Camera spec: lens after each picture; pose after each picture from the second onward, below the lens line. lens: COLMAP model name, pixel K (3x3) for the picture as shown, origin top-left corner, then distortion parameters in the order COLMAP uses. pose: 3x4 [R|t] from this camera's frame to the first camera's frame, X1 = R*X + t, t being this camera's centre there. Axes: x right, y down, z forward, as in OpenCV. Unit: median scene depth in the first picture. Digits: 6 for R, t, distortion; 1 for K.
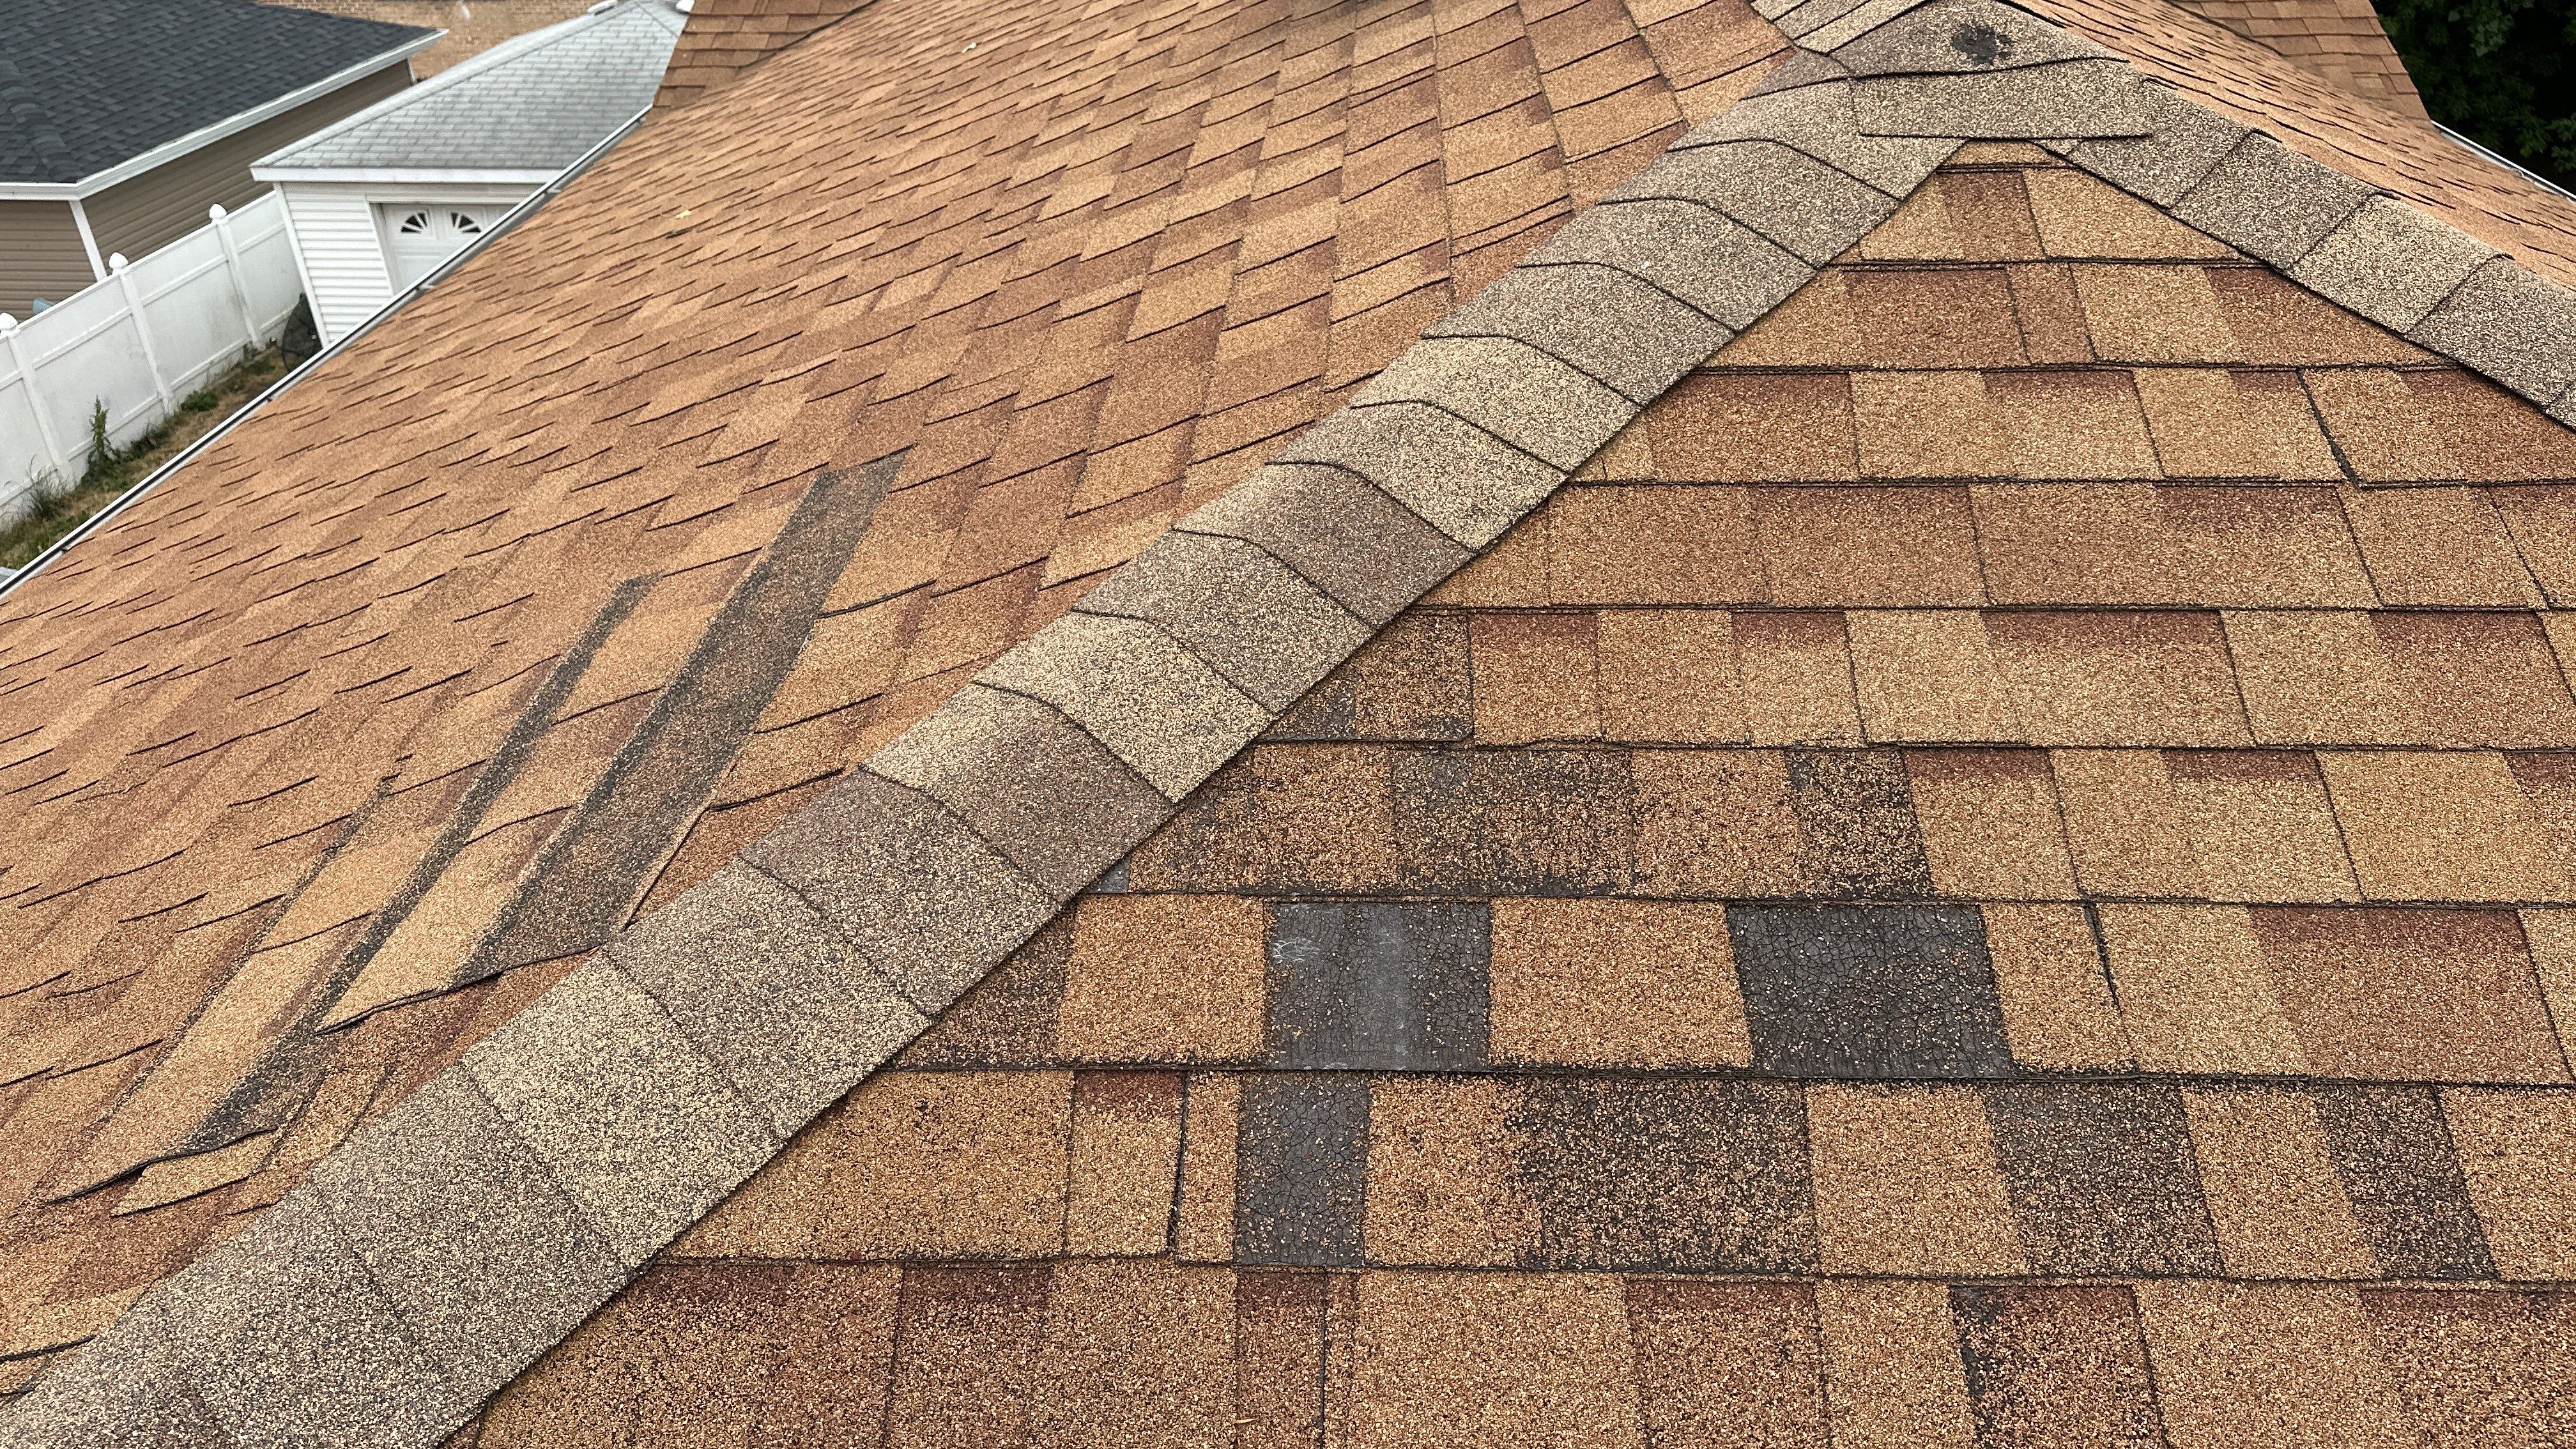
lens RADIAL K [[1830.4, 0, 1276.8], [0, 1830.4, 725.0], [0, 0, 1]] dist [0.061177, -0.084914]
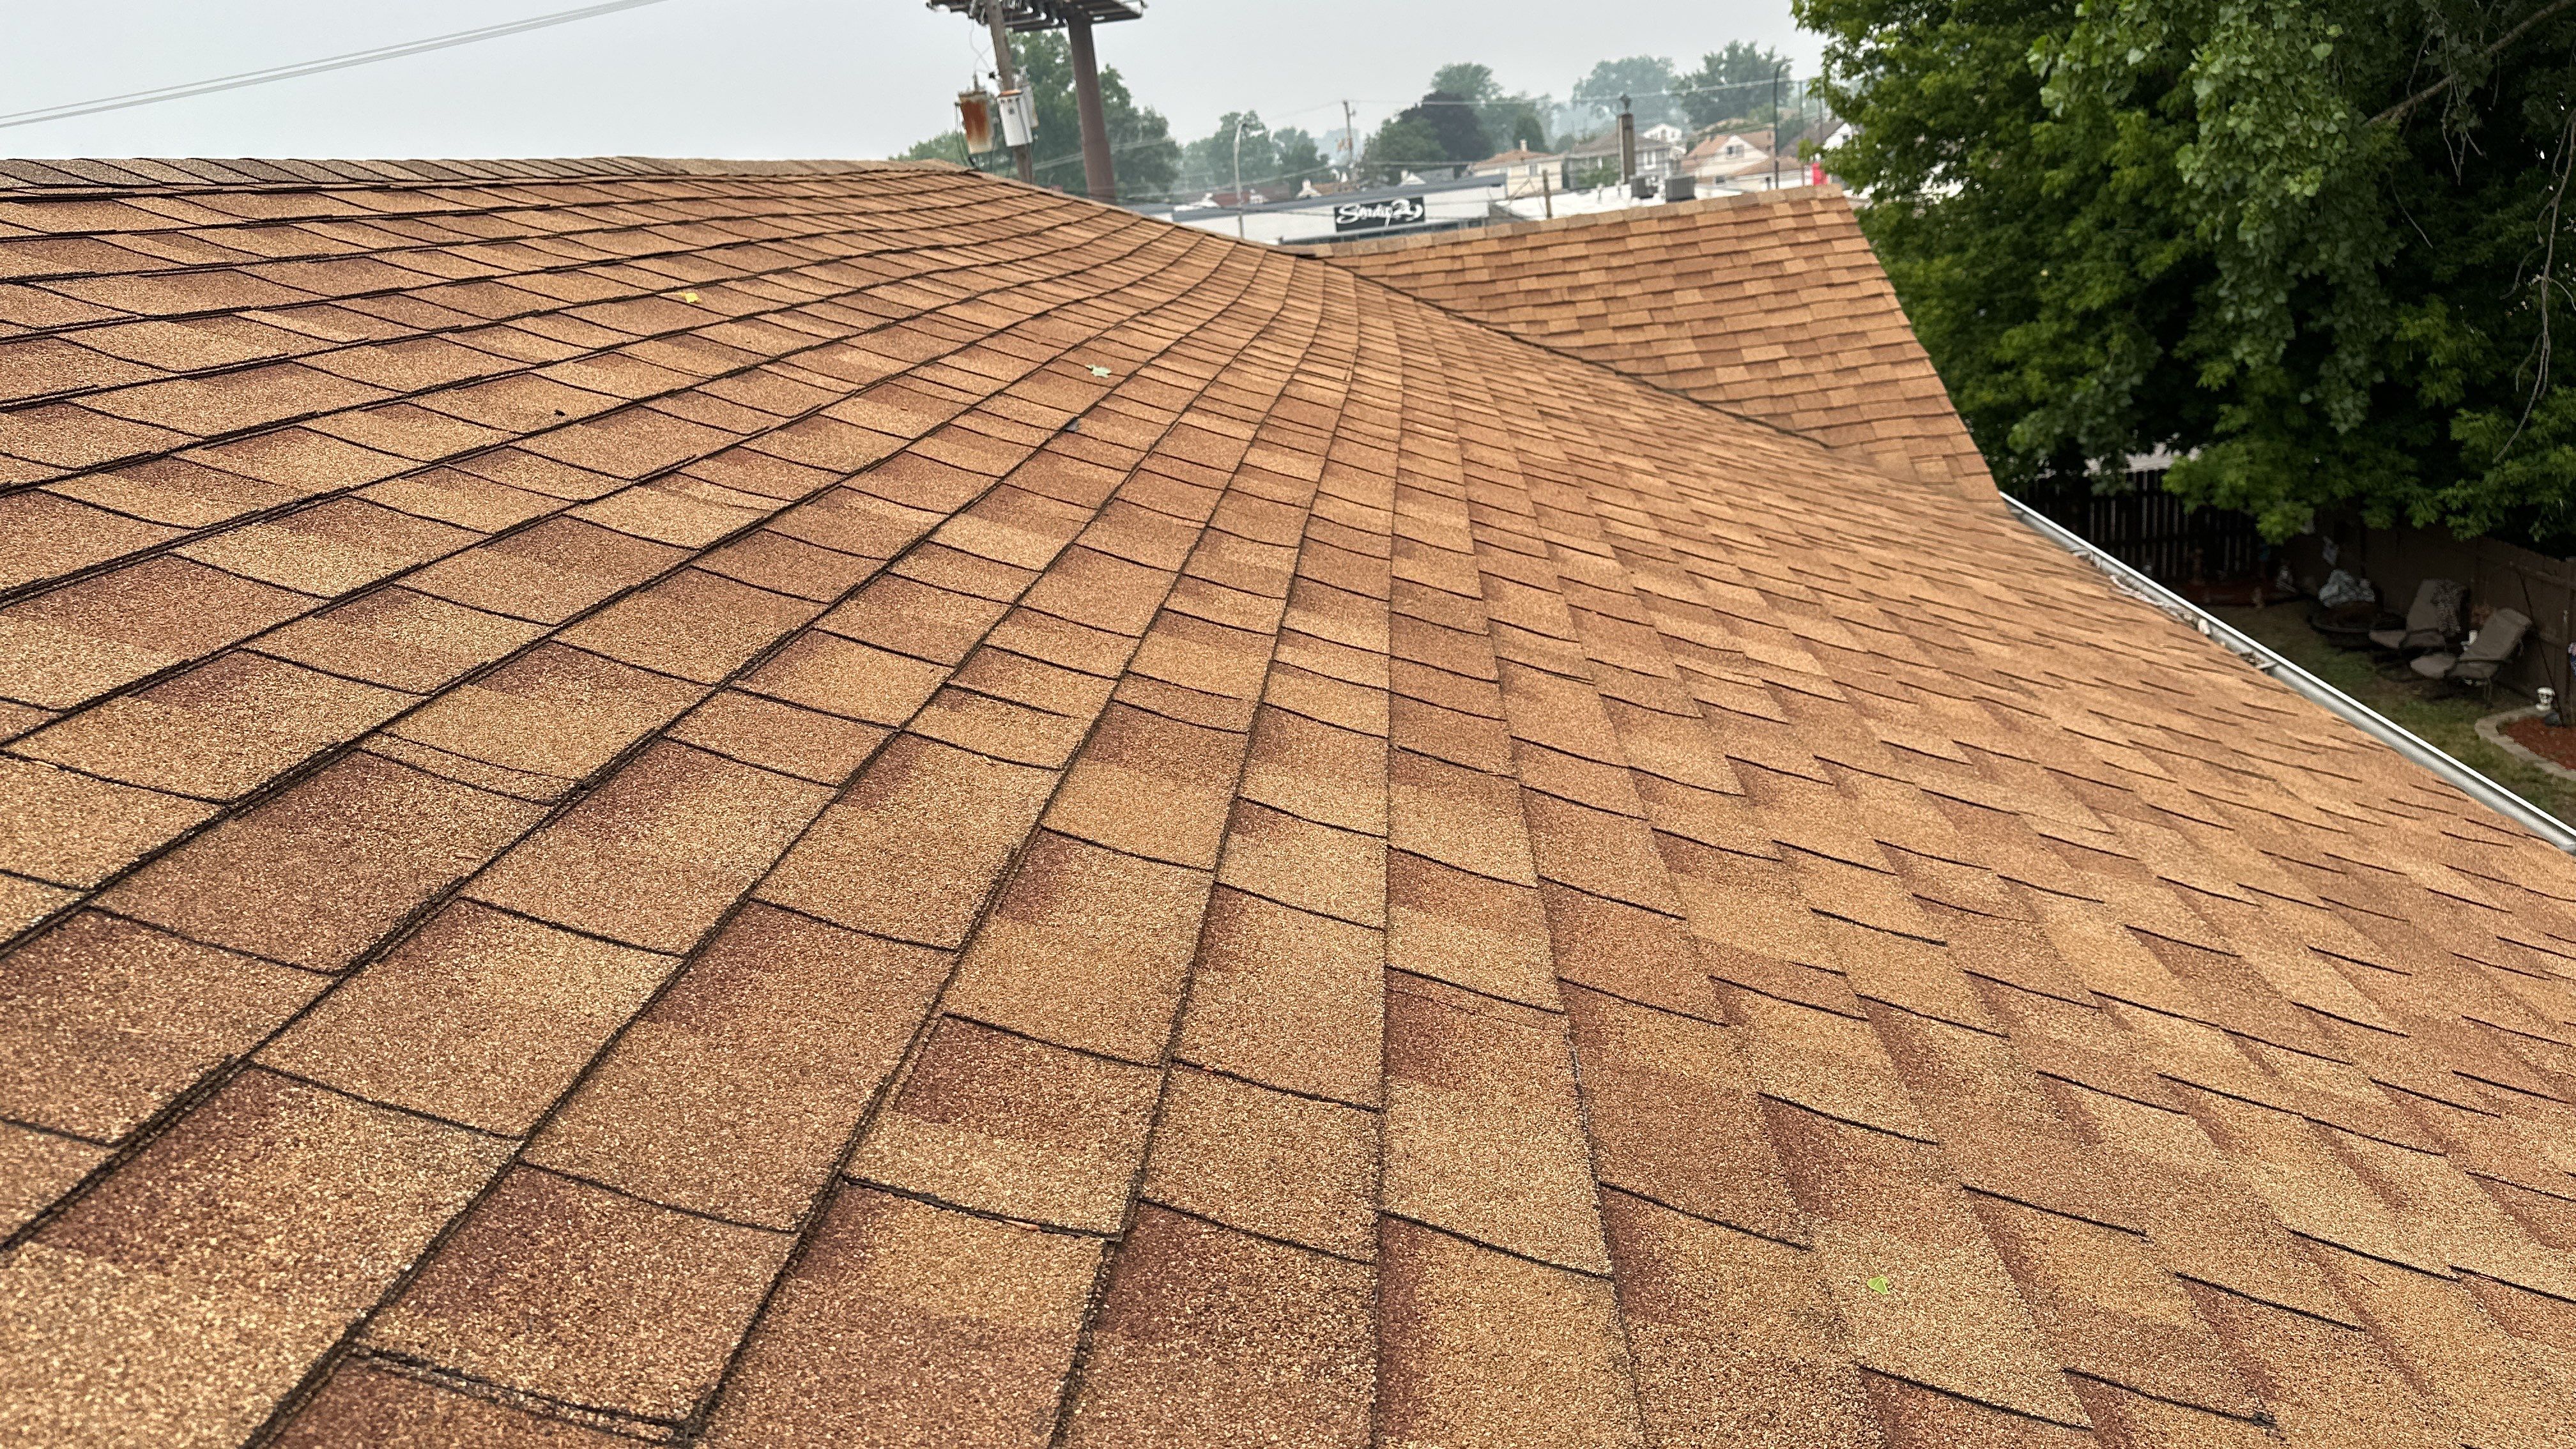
lens RADIAL K [[1830.4, 0, 1281.6], [0, 1830.4, 730.7], [0, 0, 1]] dist [0.061177, -0.084914]
pose [[0.995052, -0.090195, -0.041678, 1.515711], [0.076932, 0.964851, -0.251284, -0.203238], [0.062878, 0.246834, 0.967016, 0.934652]]
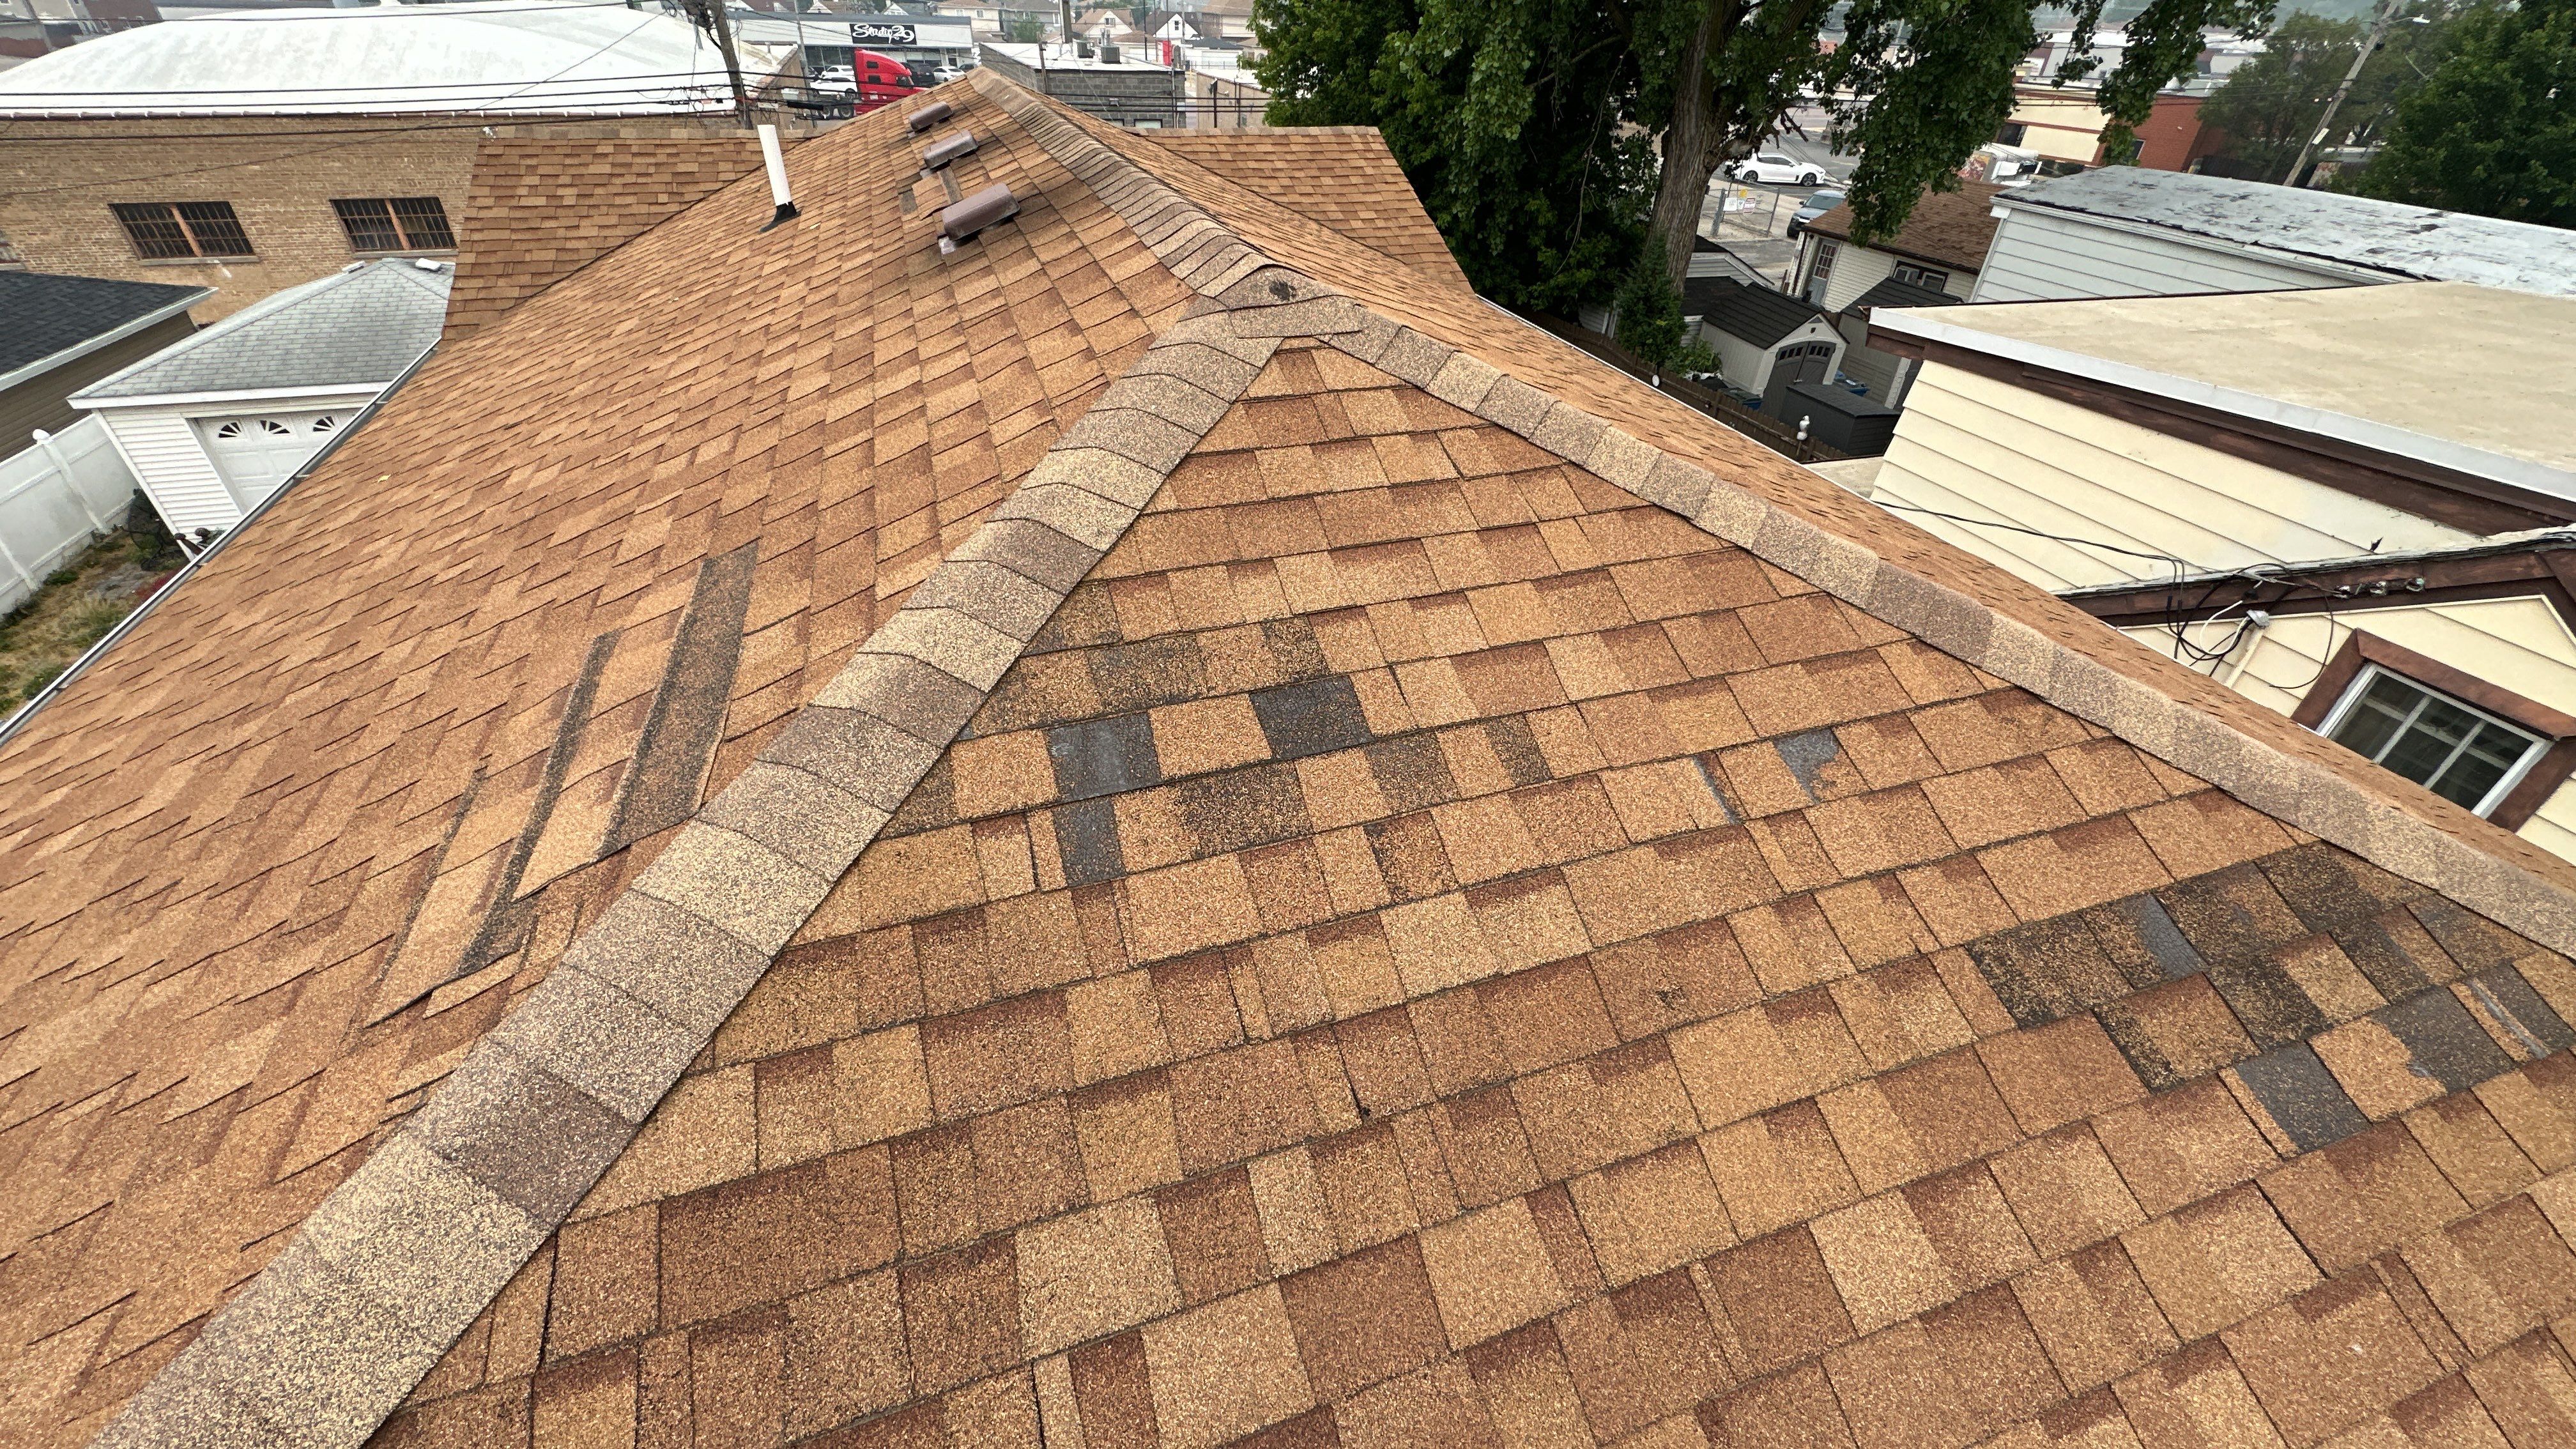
lens RADIAL K [[1042.5, 0, 1290.8], [0, 1042.5, 719.3], [0, 0, 1]] dist [-0.001557, -0.000460]
pose [[0.930477, -0.177429, 0.320518, -0.099264], [0.157426, 0.983646, 0.087504, 0.019816], [-0.330802, -0.030962, 0.943192, -0.184074]]
